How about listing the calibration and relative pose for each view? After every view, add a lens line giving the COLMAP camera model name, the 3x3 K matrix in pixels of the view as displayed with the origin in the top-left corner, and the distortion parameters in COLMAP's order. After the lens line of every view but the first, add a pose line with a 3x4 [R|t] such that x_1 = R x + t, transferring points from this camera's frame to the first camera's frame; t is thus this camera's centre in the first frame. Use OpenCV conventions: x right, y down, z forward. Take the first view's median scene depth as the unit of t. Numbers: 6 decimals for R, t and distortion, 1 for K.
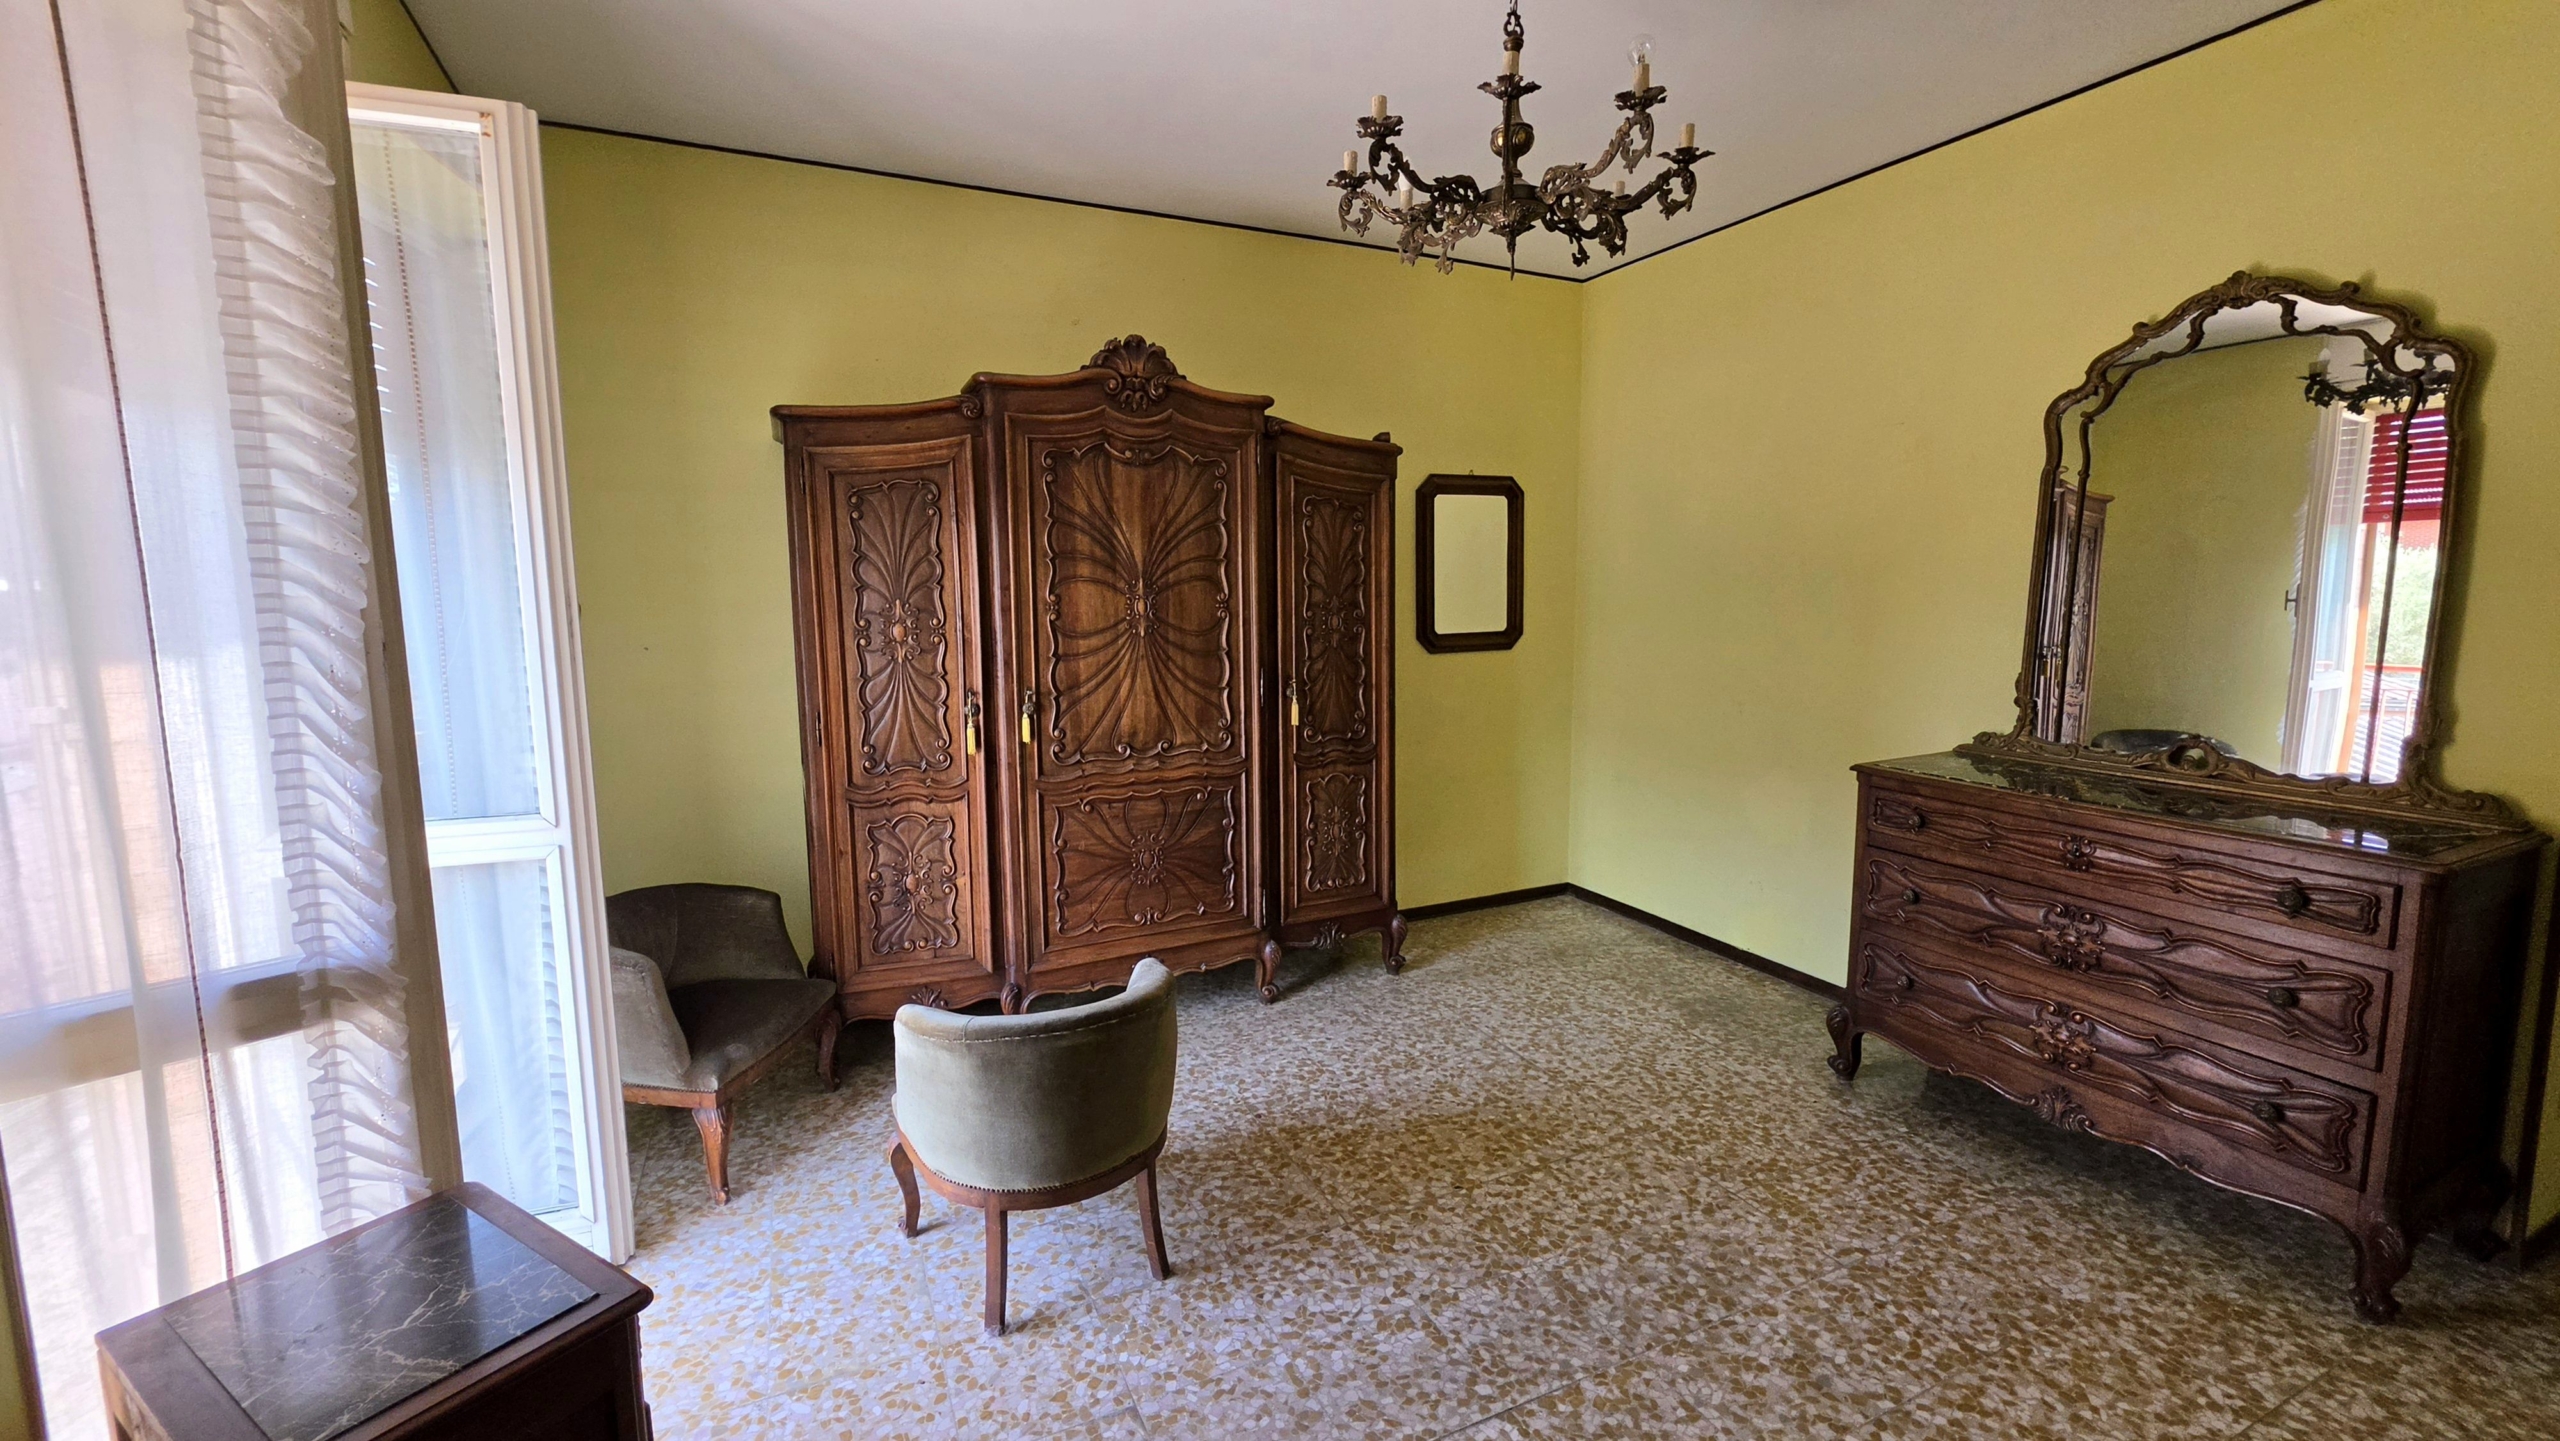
lens RADIAL K [[1028.0, 0, 1287.6], [0, 1028.0, 717.4], [0, 0, 1]] dist [-0.004866, 0.000459]
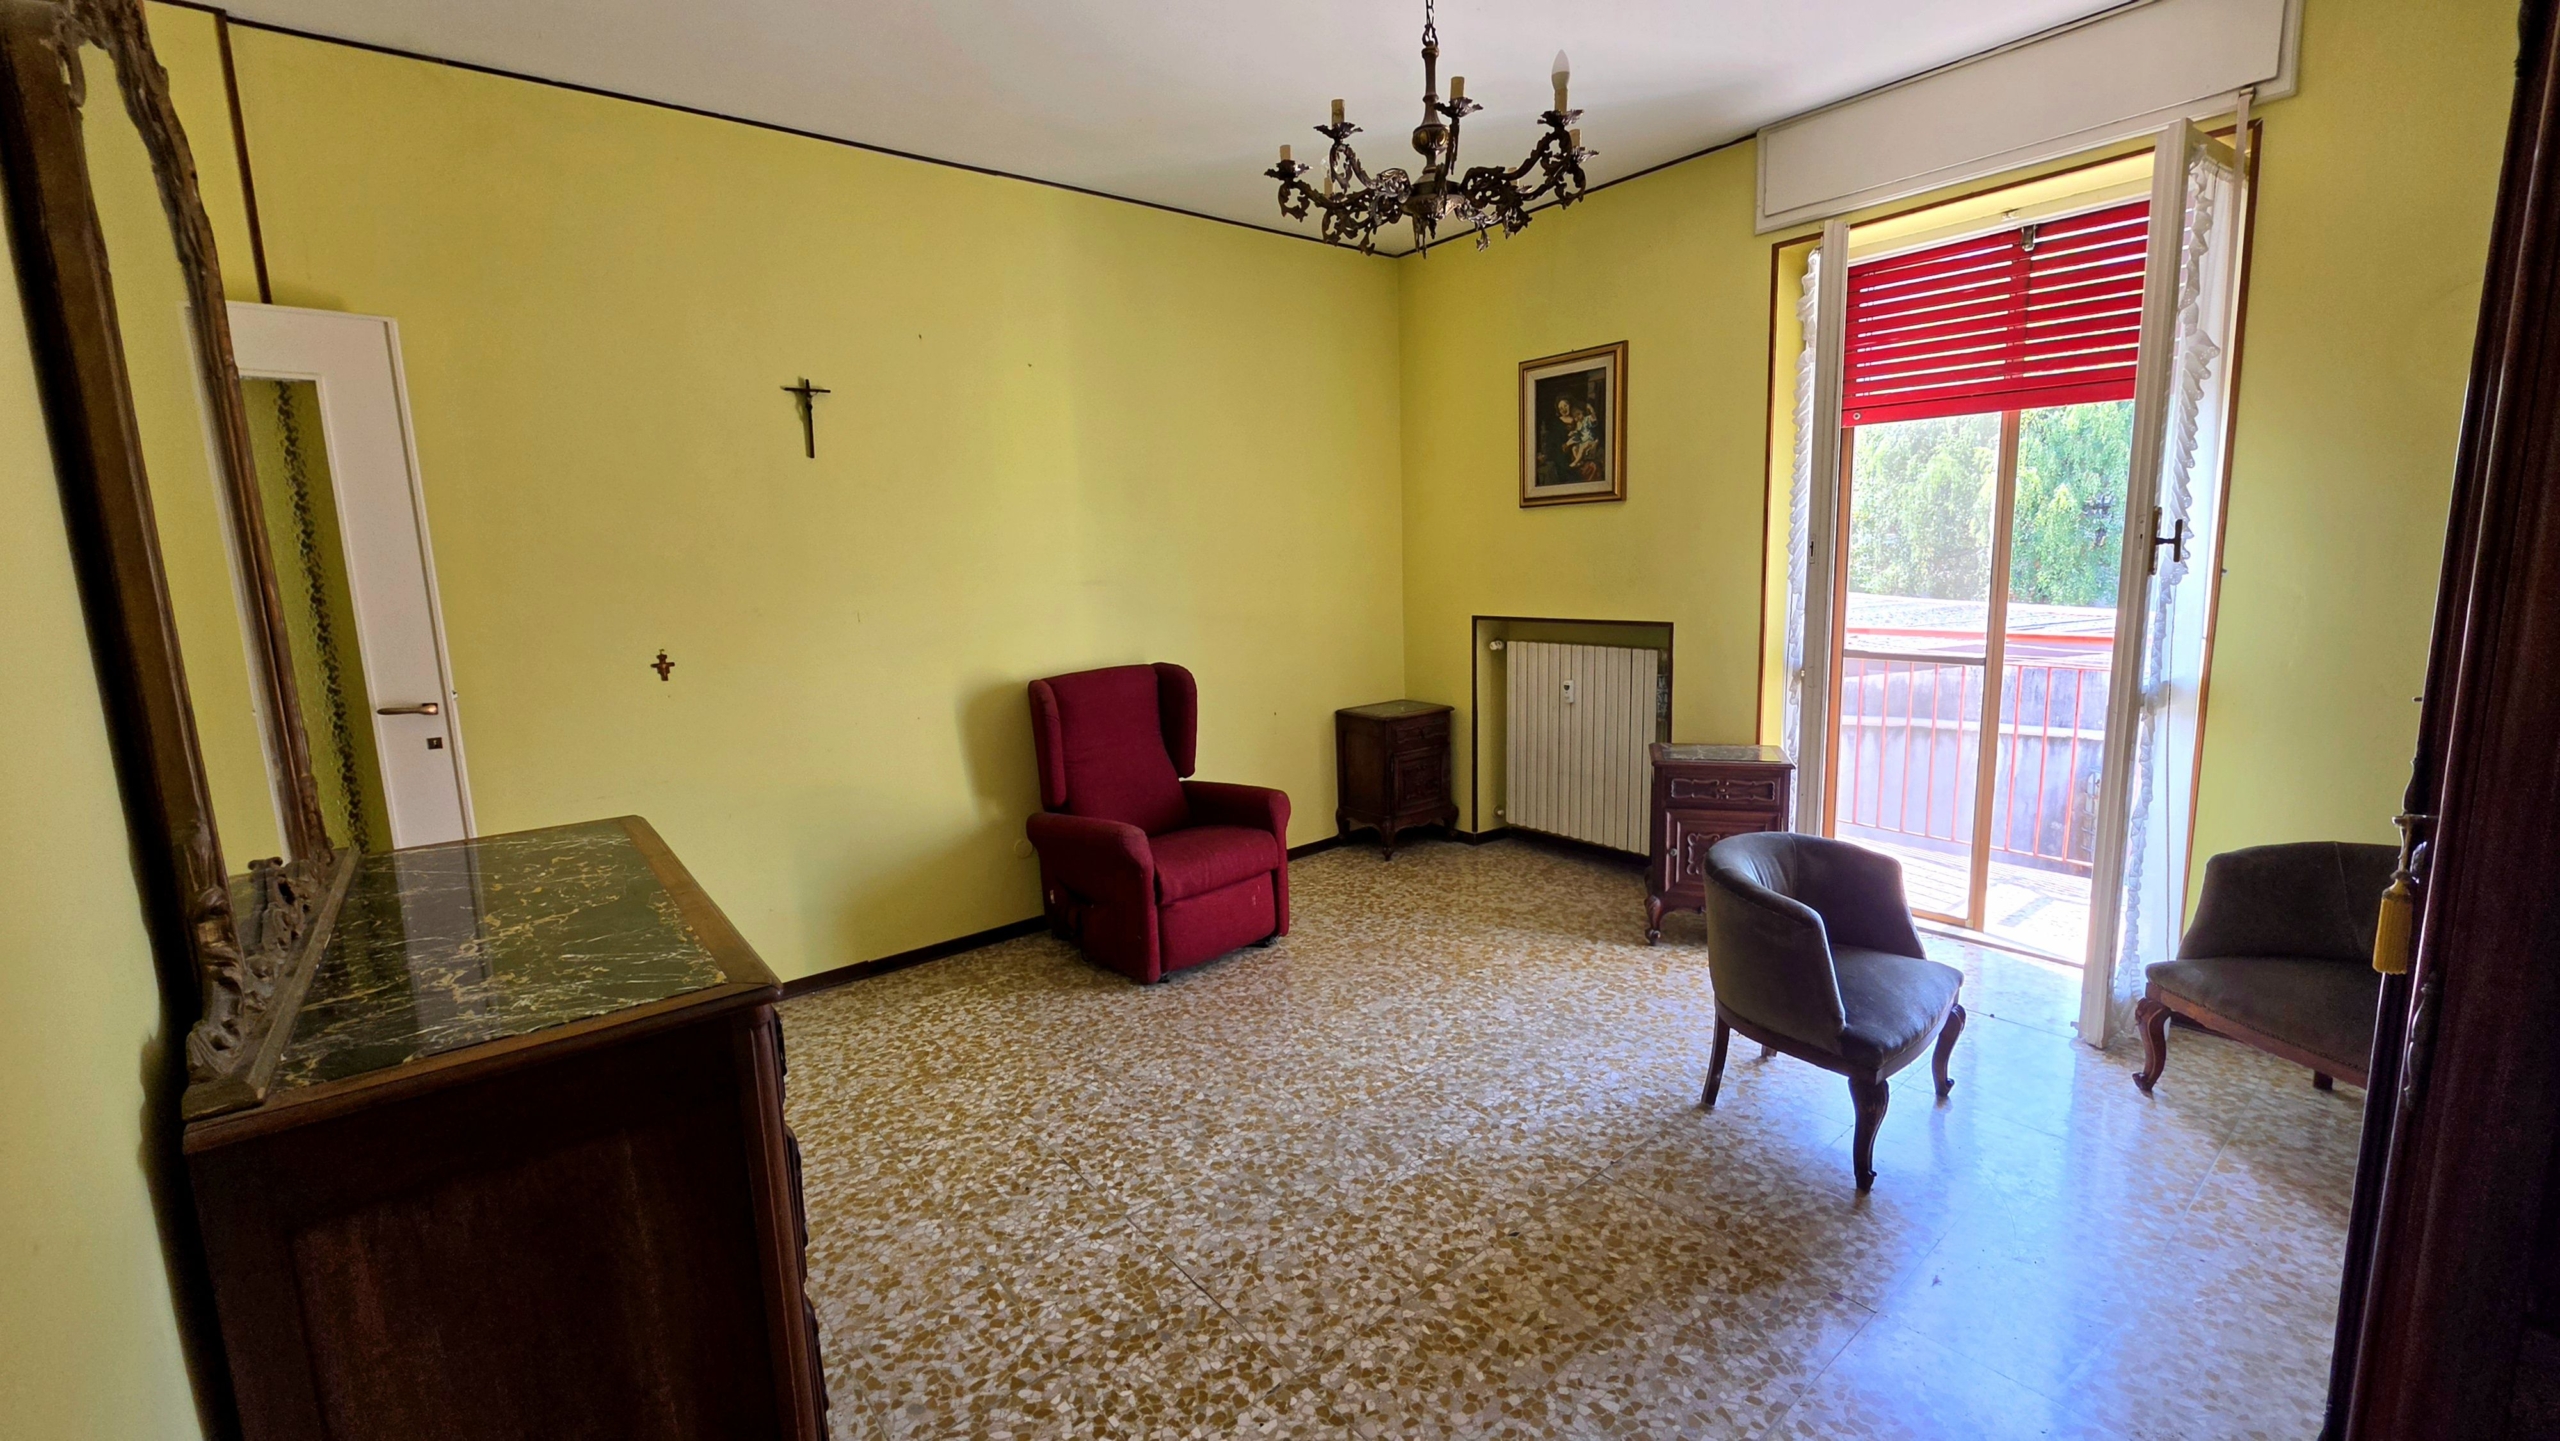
lens RADIAL K [[1028.0, 0, 1279.2], [0, 1028.0, 717.1], [0, 0, 1]] dist [-0.004866, 0.000459]
pose [[-0.974522, 0.073910, -0.211766, 0.536374], [0.012668, 0.960778, 0.277028, -0.209887], [0.223936, 0.267287, -0.937235, 1.737137]]
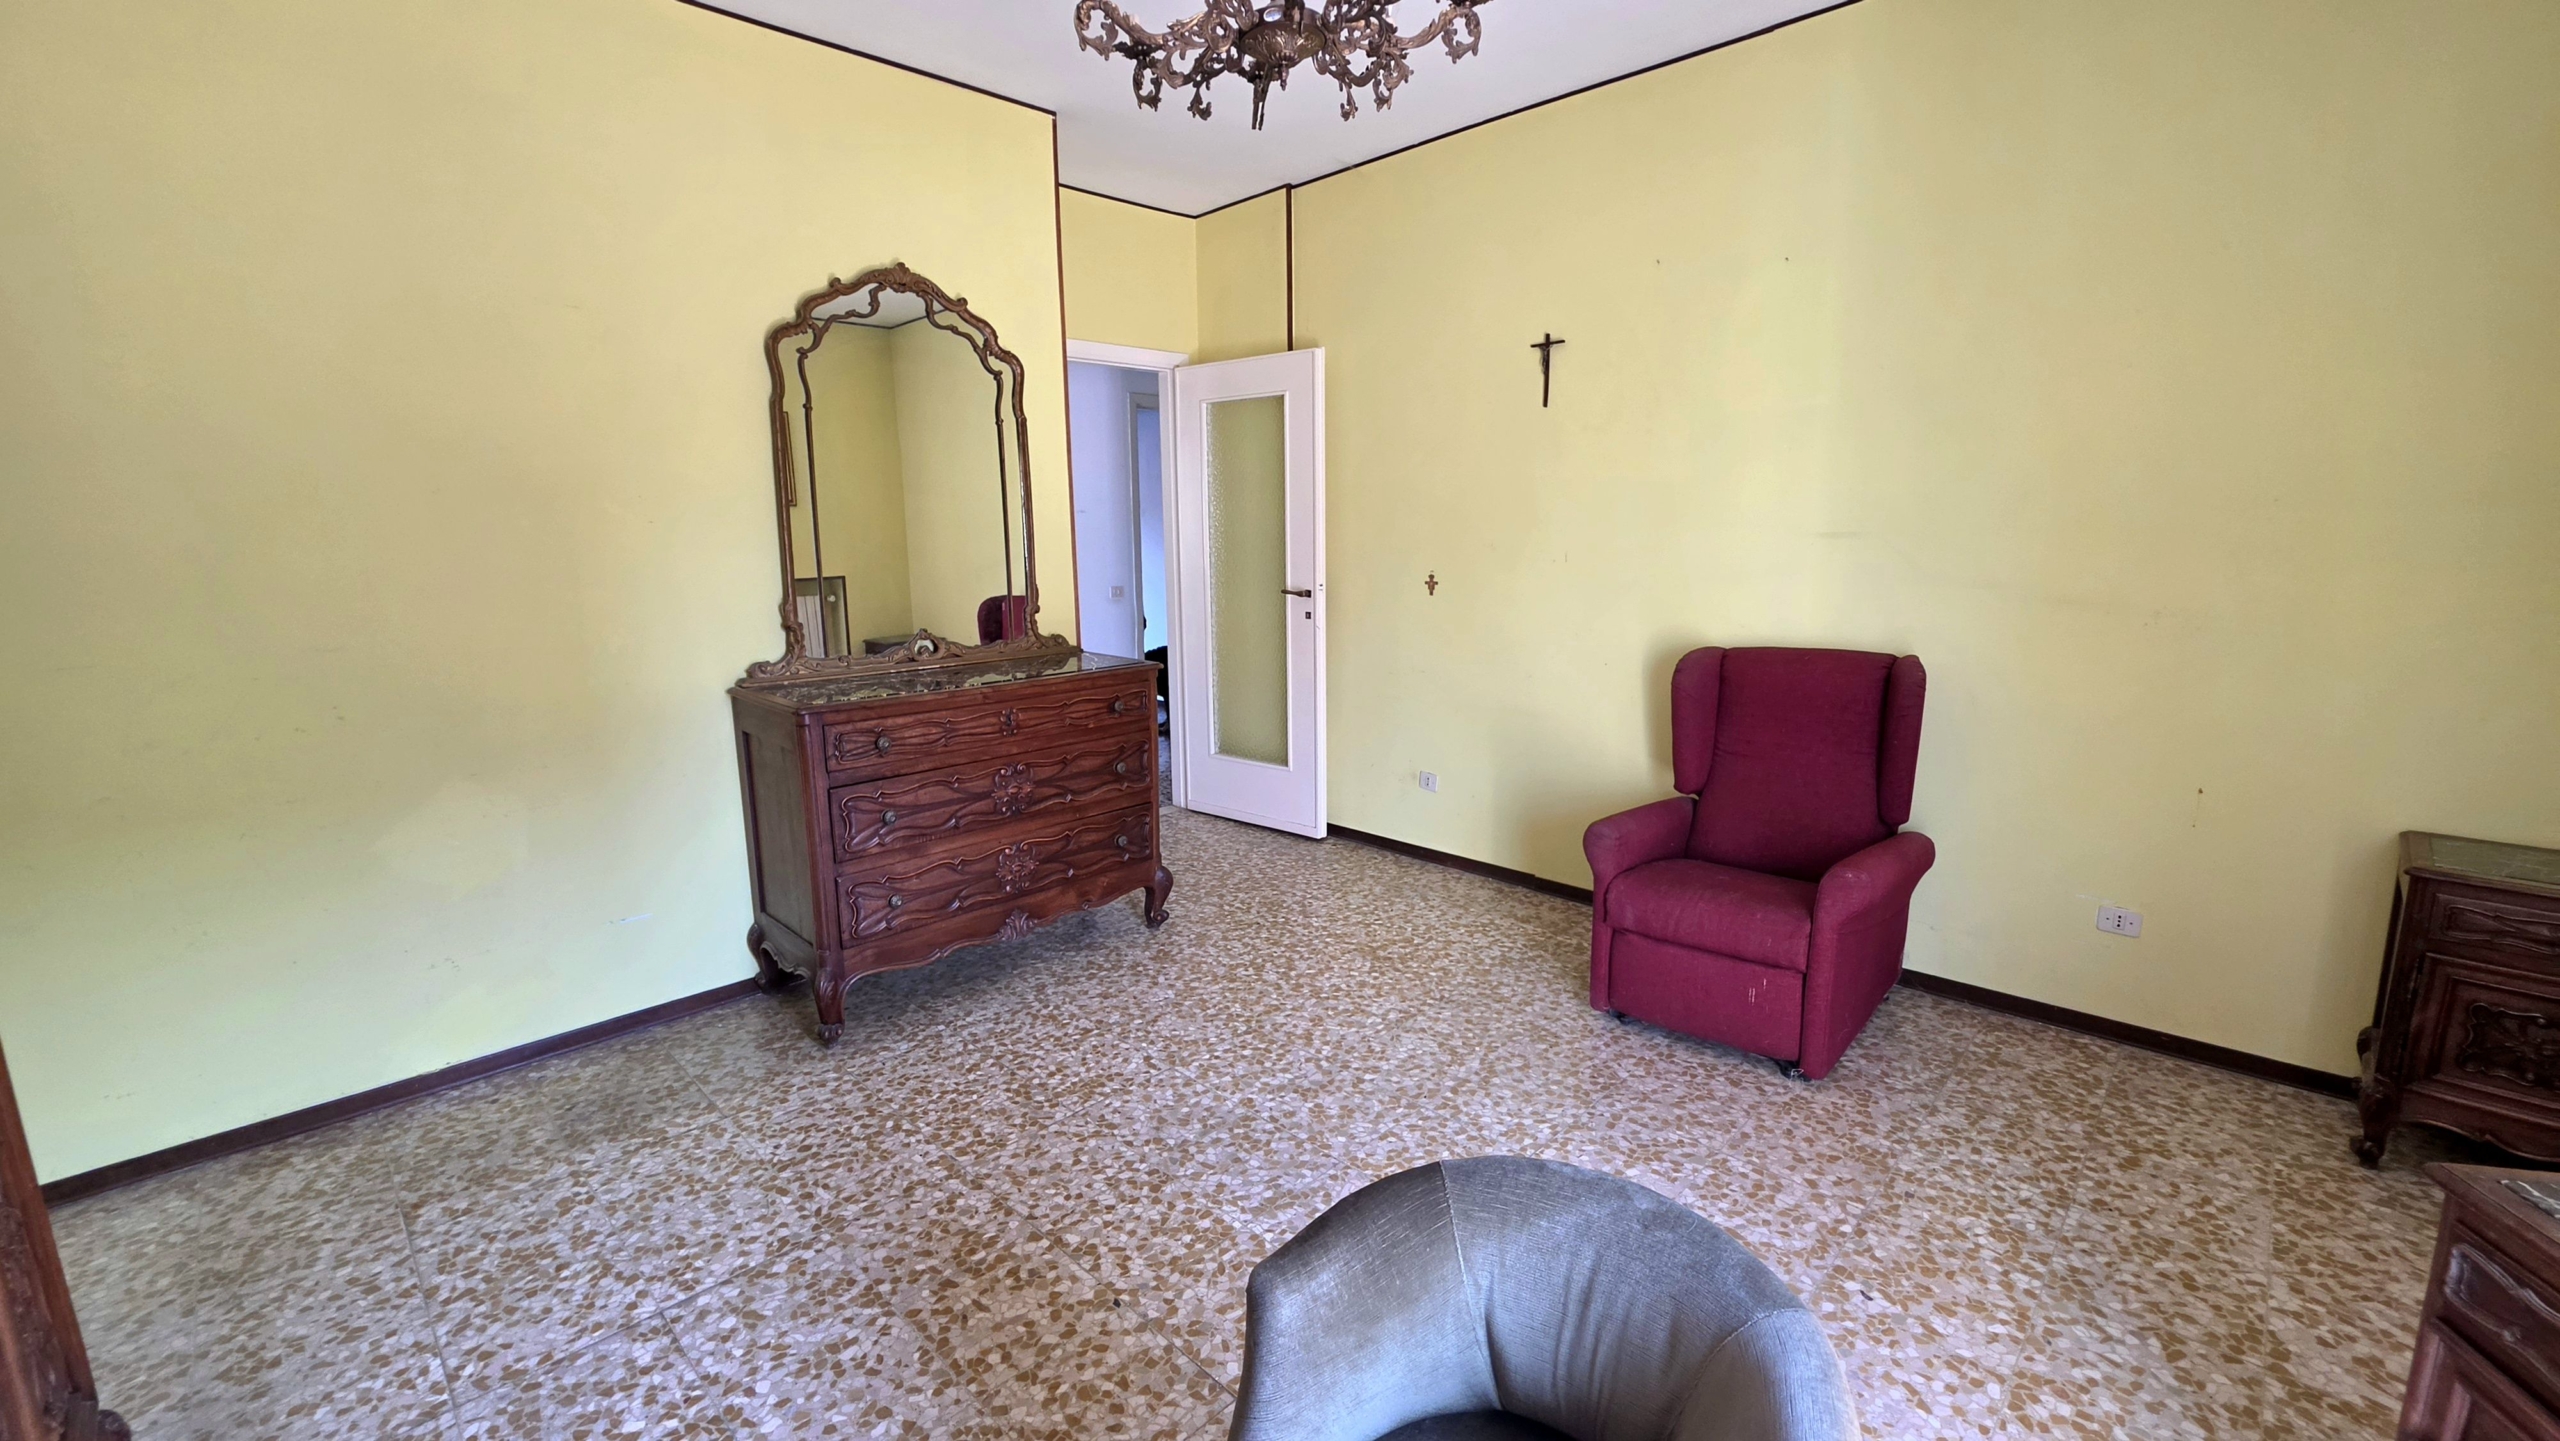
lens RADIAL K [[1028.0, 0, 1295.7], [0, 1028.0, 710.9], [0, 0, 1]] dist [-0.004866, 0.000459]
pose [[-0.346581, -0.156949, 0.924797, -0.528828], [0.132291, 0.967870, 0.213837, -0.106557], [-0.928645, 0.196454, -0.314682, 1.086620]]
